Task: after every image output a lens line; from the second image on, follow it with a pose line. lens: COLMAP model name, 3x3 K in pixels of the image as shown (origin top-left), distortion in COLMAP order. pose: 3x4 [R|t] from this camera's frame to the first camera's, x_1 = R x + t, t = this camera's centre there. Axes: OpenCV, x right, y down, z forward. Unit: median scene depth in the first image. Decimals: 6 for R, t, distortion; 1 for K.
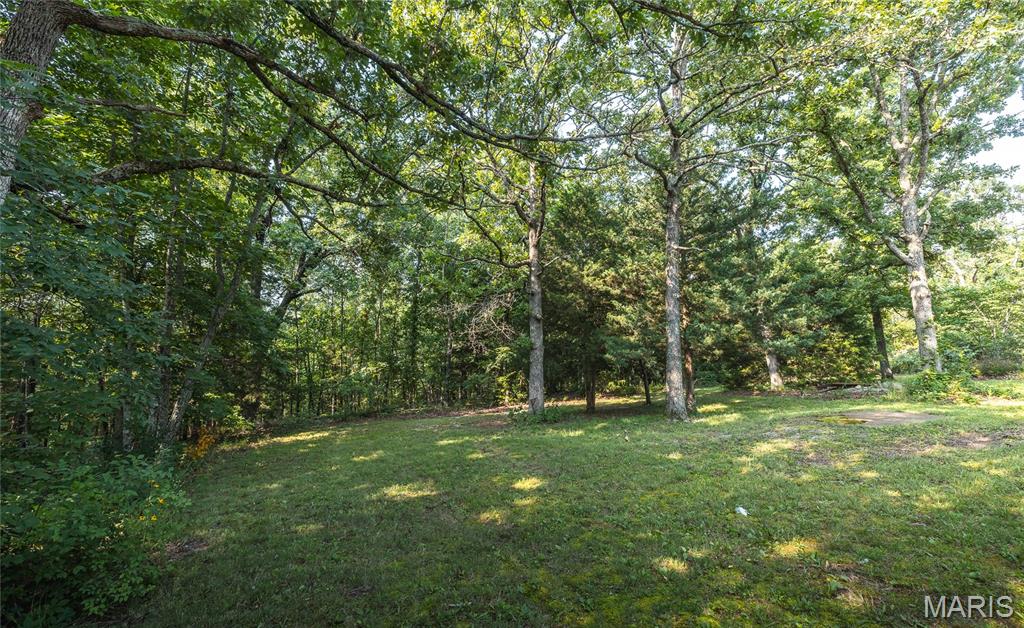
lens RADIAL K [[444.7, 0, 512.4], [0, 444.7, 313.7], [0, 0, 1]] dist [0.010601, 0.000242]
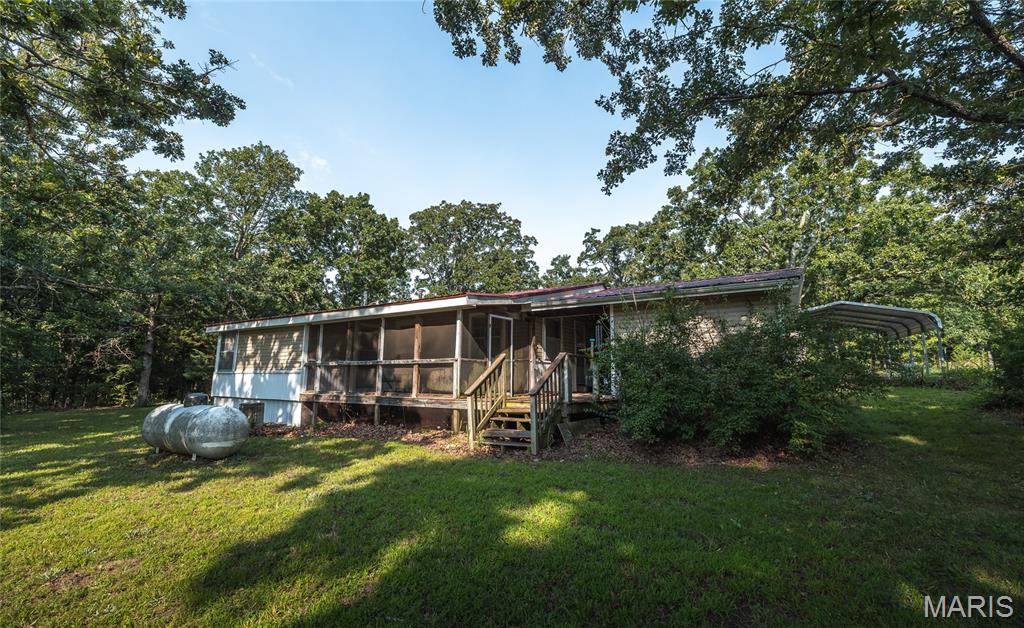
lens RADIAL K [[444.7, 0, 512.6], [0, 444.7, 315.2], [0, 0, 1]] dist [0.010601, 0.000242]
pose [[0.772536, 0.104569, 0.626301, 0.035273], [-0.090529, 0.994409, -0.054364, -0.170162], [-0.628484, -0.014700, 0.777683, -1.325748]]
